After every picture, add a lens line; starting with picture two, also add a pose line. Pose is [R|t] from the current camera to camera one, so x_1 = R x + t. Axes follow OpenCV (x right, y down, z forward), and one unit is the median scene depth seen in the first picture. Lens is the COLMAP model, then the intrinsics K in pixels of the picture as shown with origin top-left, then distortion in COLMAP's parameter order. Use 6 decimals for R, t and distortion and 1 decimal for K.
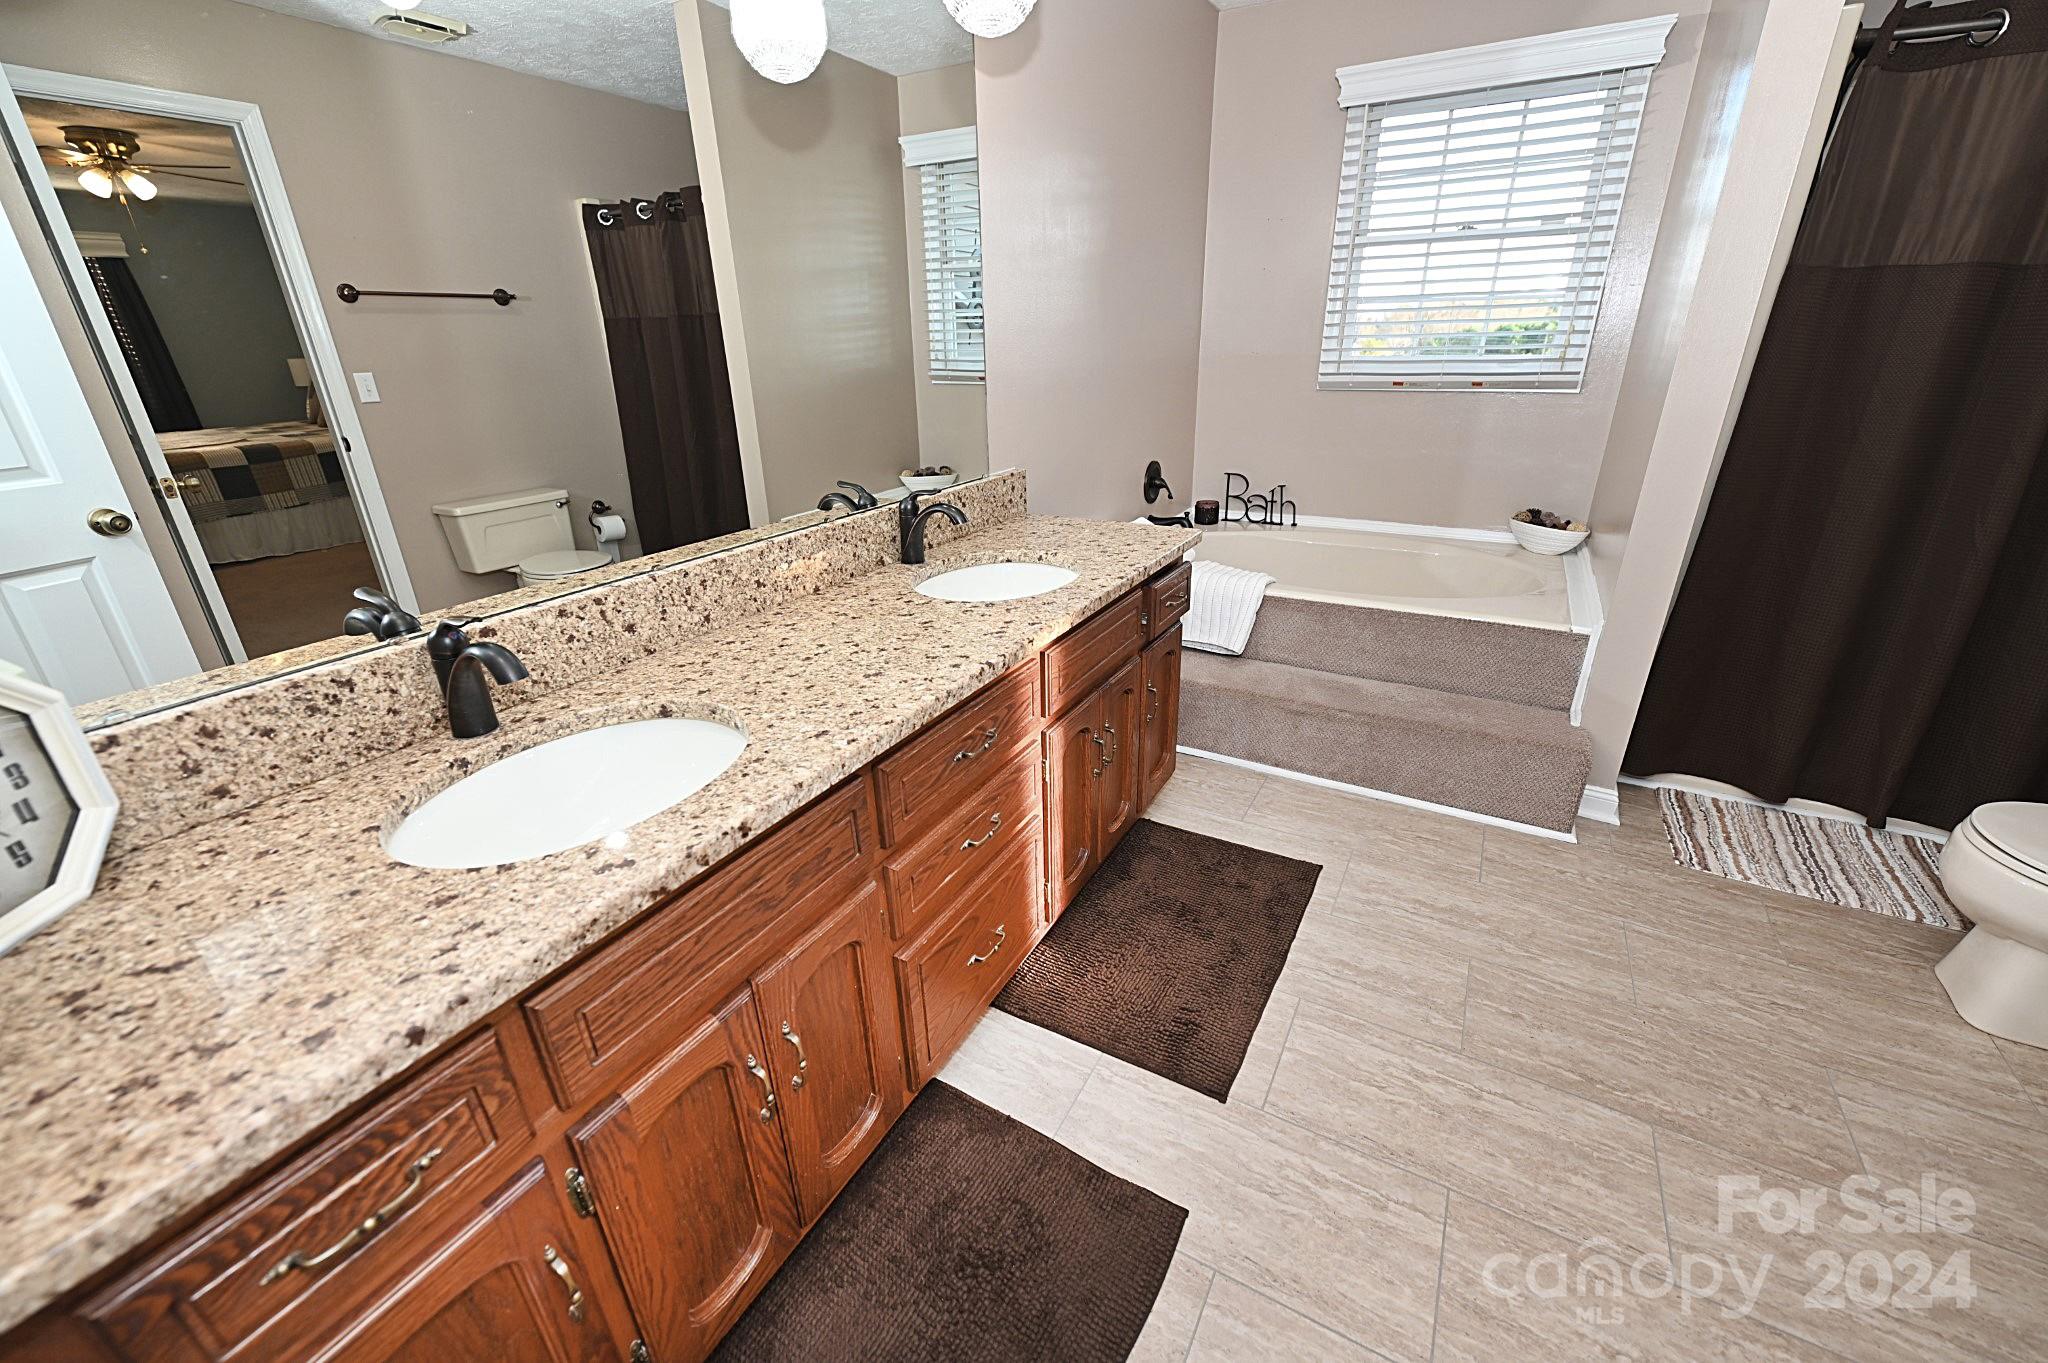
lens RADIAL K [[810.6, 0, 1026.3], [0, 810.6, 685.7], [0, 0, 1]] dist [-0.009493, 0.000073]
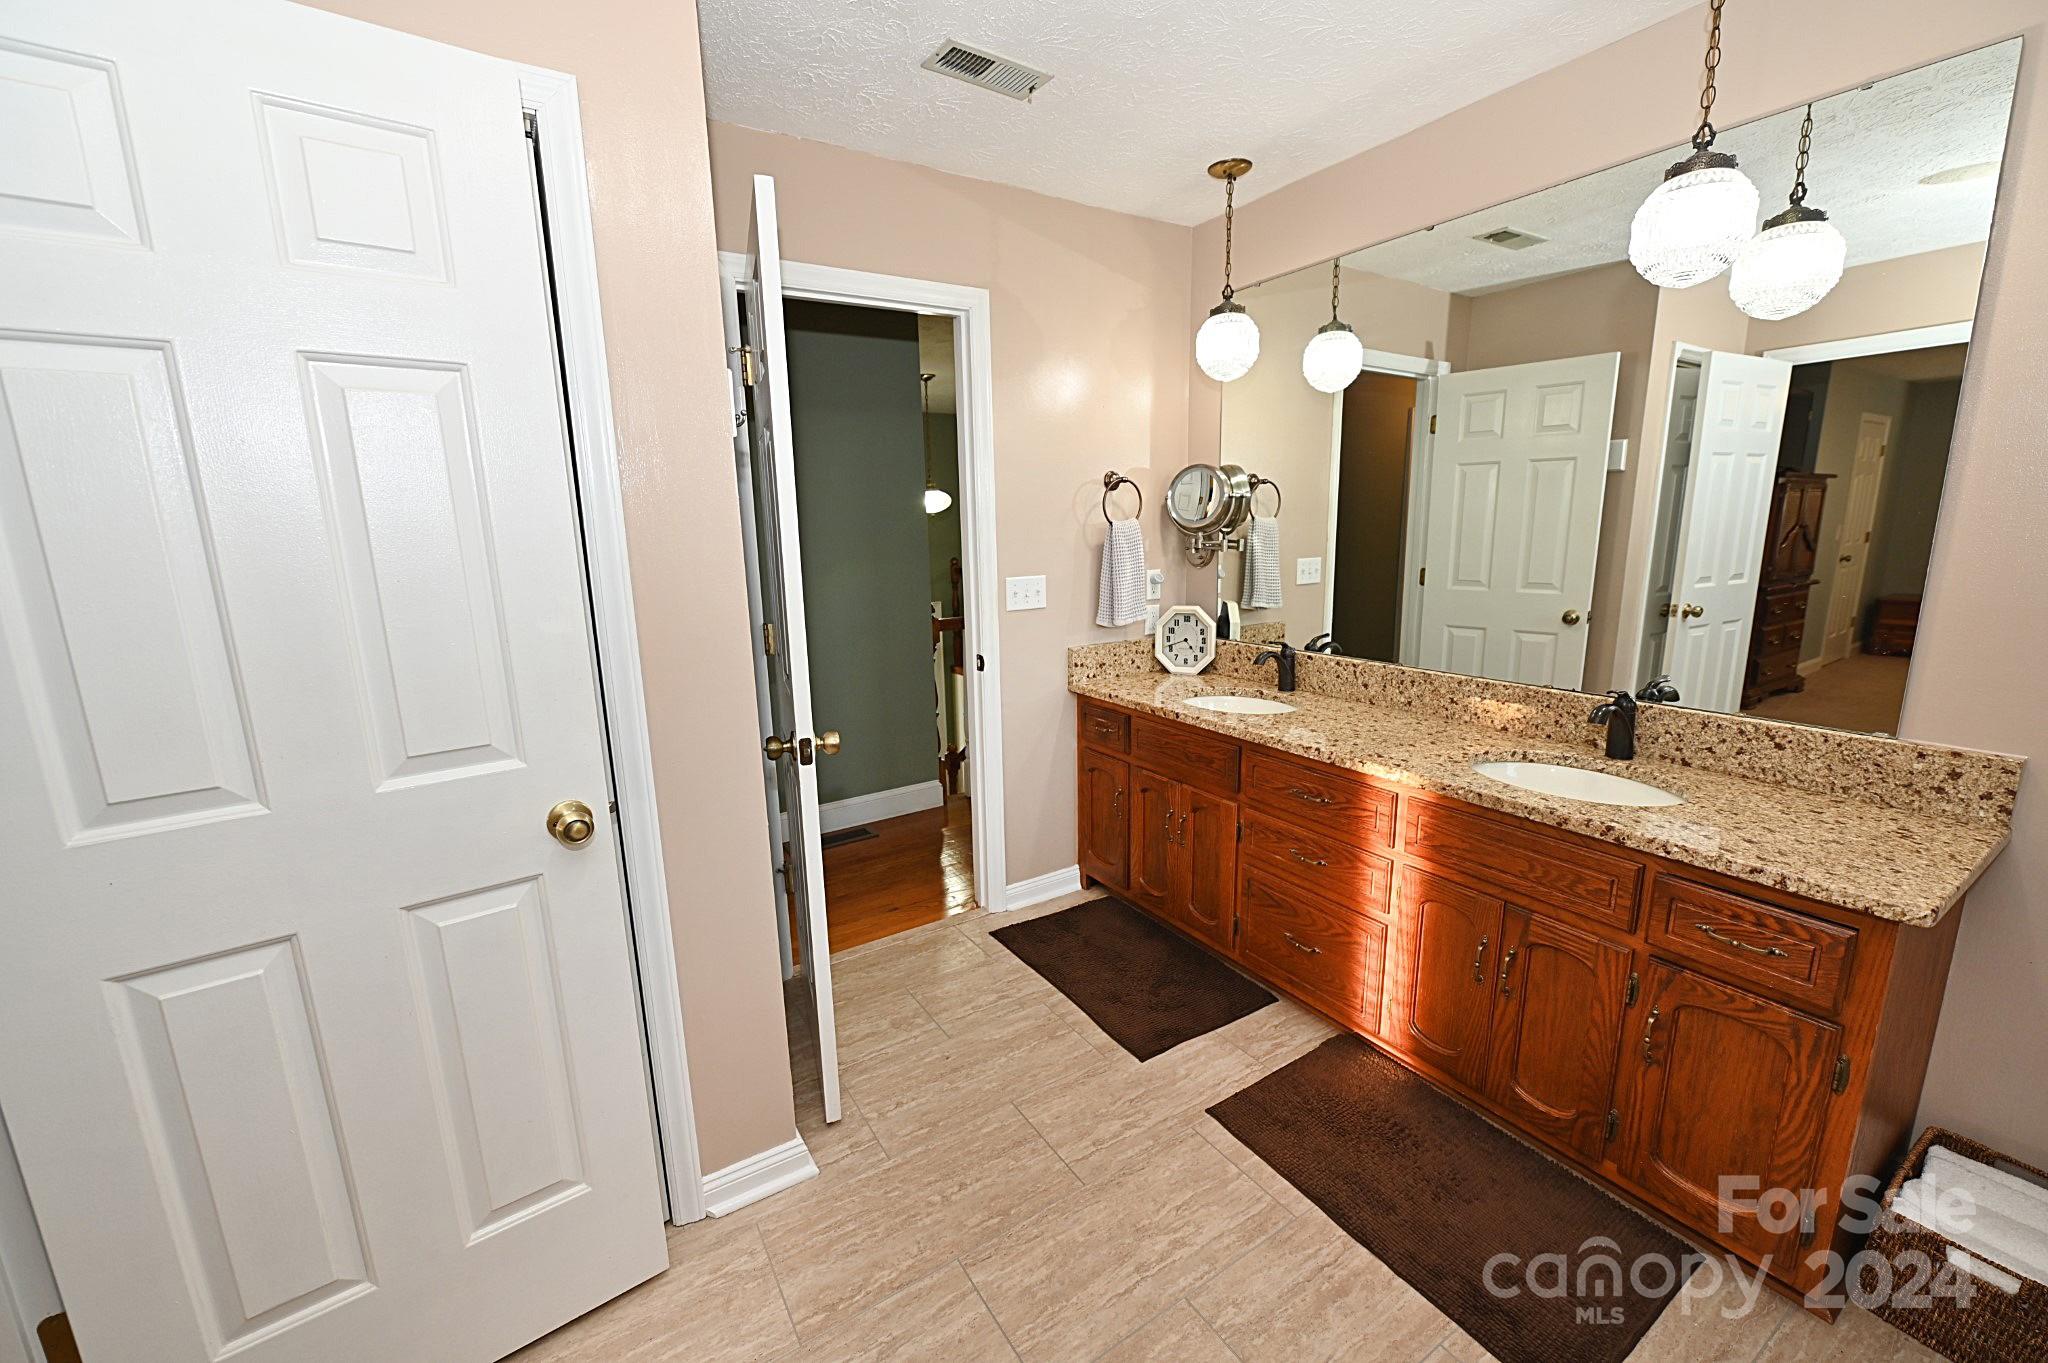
lens RADIAL K [[810.6, 0, 1029.5], [0, 810.6, 681.8], [0, 0, 1]] dist [-0.009493, 0.000073]
pose [[-0.467087, 0.202190, -0.860784, 1.211094], [-0.320464, 0.868607, 0.377921, -0.435112], [0.824095, 0.452373, -0.340921, 0.791356]]
